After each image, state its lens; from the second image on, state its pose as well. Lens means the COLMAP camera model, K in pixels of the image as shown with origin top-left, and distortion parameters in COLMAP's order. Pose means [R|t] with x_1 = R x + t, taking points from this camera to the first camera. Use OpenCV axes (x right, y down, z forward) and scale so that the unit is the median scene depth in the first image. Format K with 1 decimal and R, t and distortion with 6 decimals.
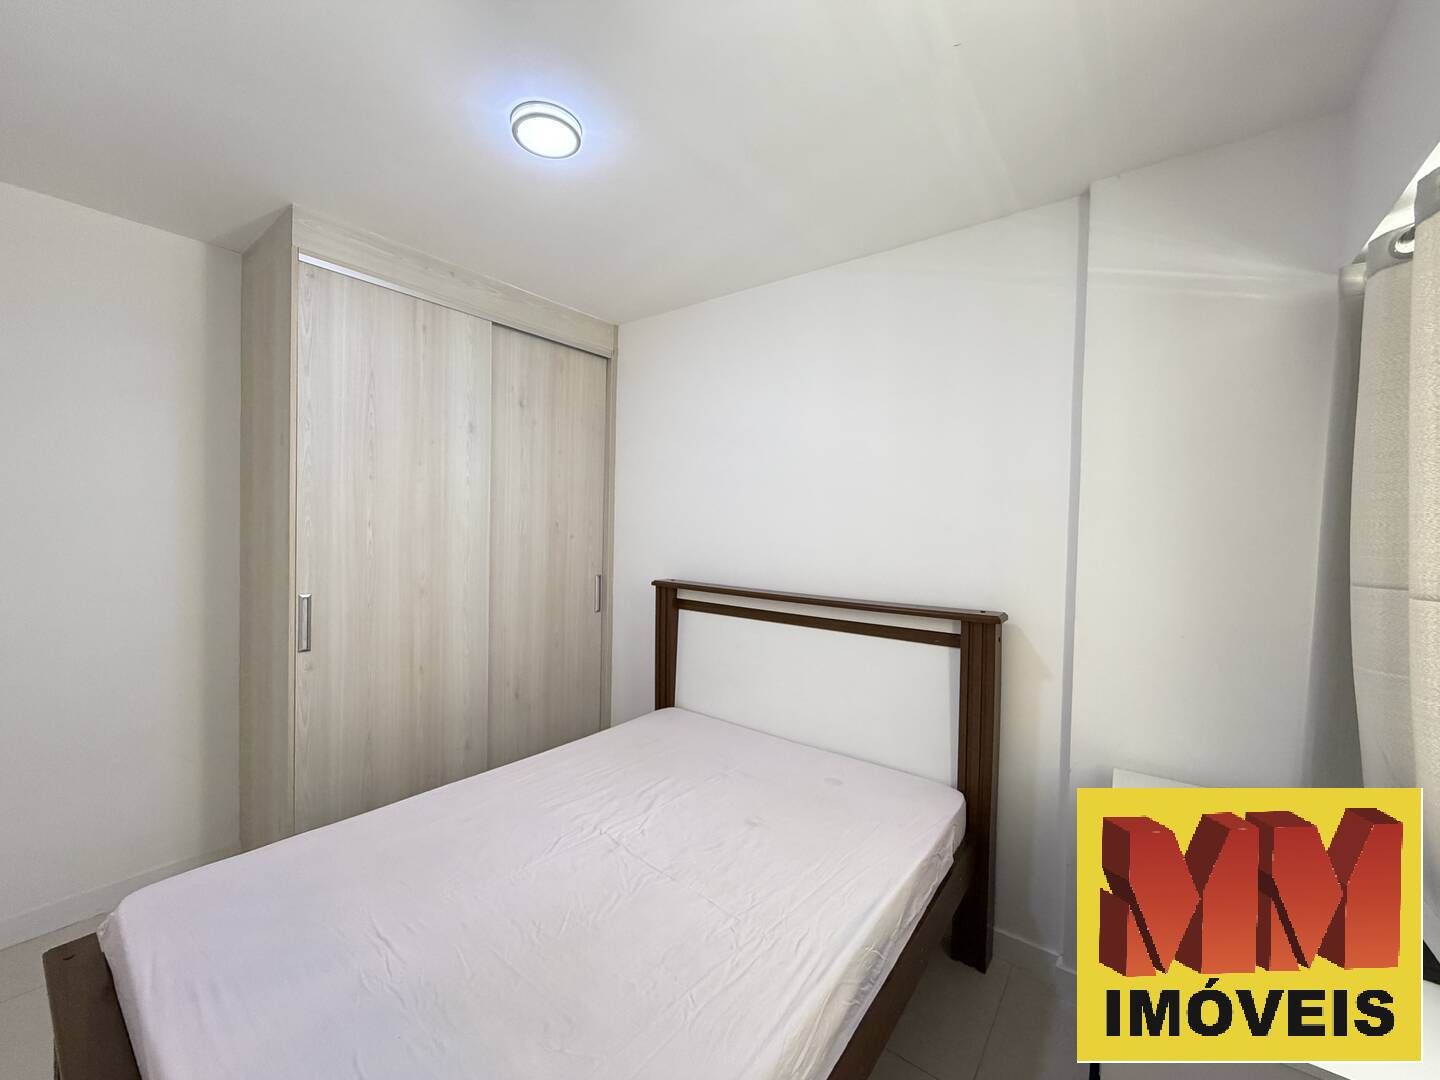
lens RADIAL K [[571.7, 0, 715.7], [0, 571.7, 534.7], [0, 0, 1]] dist [0.003396, -0.000343]
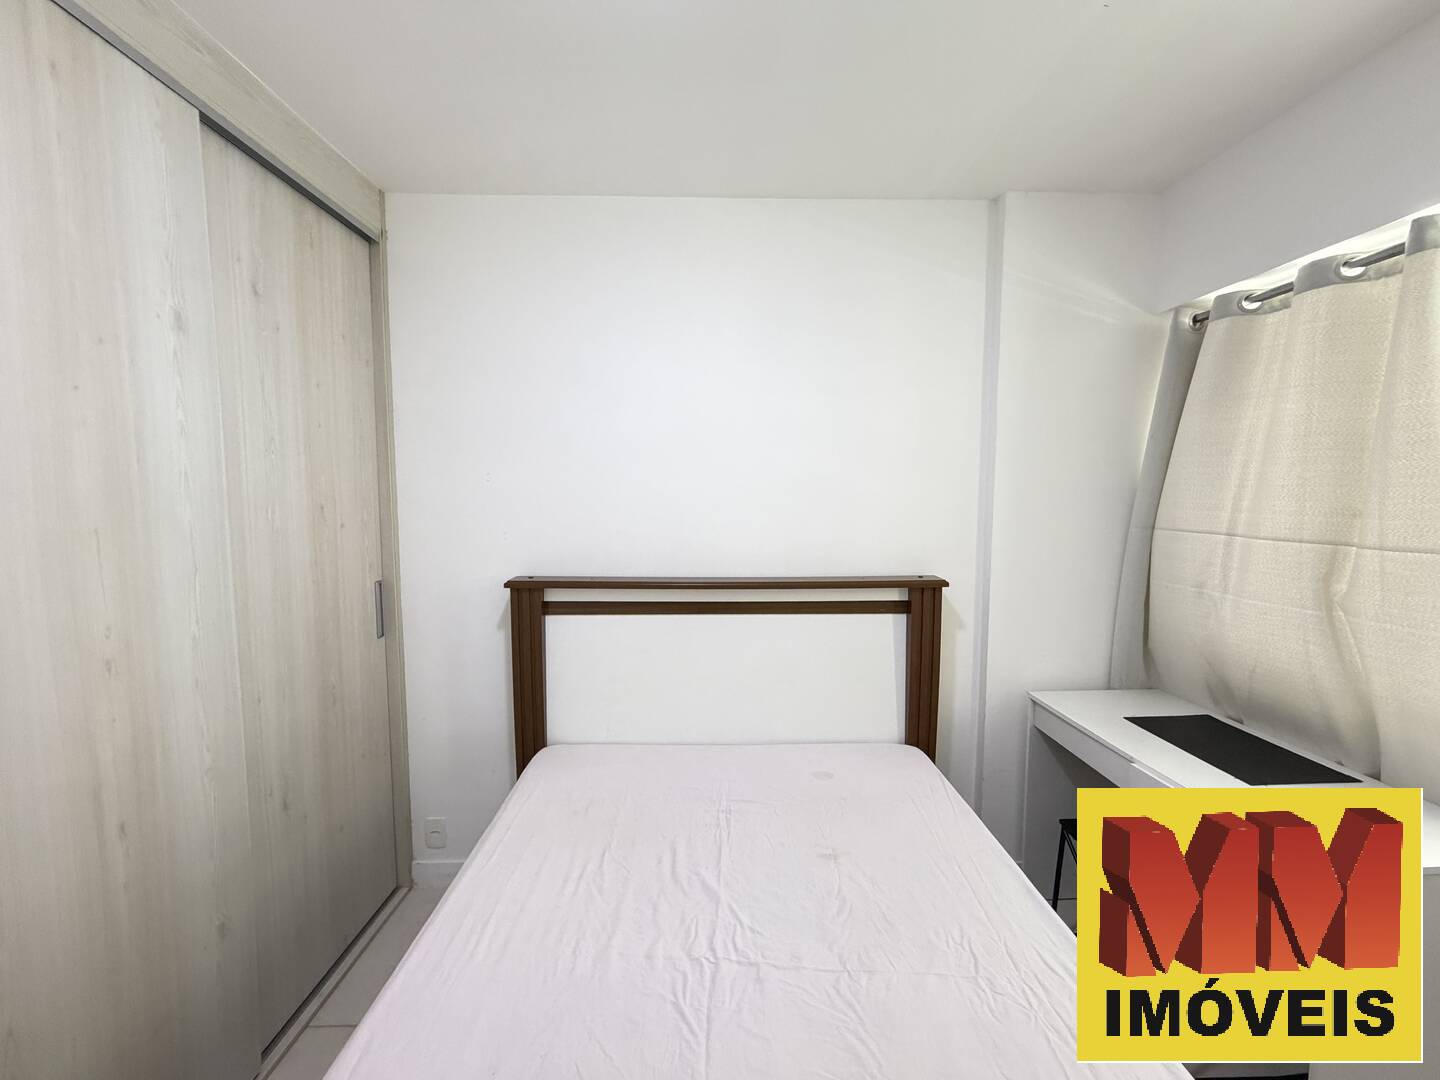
lens RADIAL K [[571.7, 0, 715.7], [0, 571.7, 534.7], [0, 0, 1]] dist [0.003396, -0.000343]
pose [[0.782265, -0.068367, 0.619183, -0.375986], [0.026100, 0.996684, 0.077075, -0.028329], [-0.622399, -0.044132, 0.781455, 0.308515]]
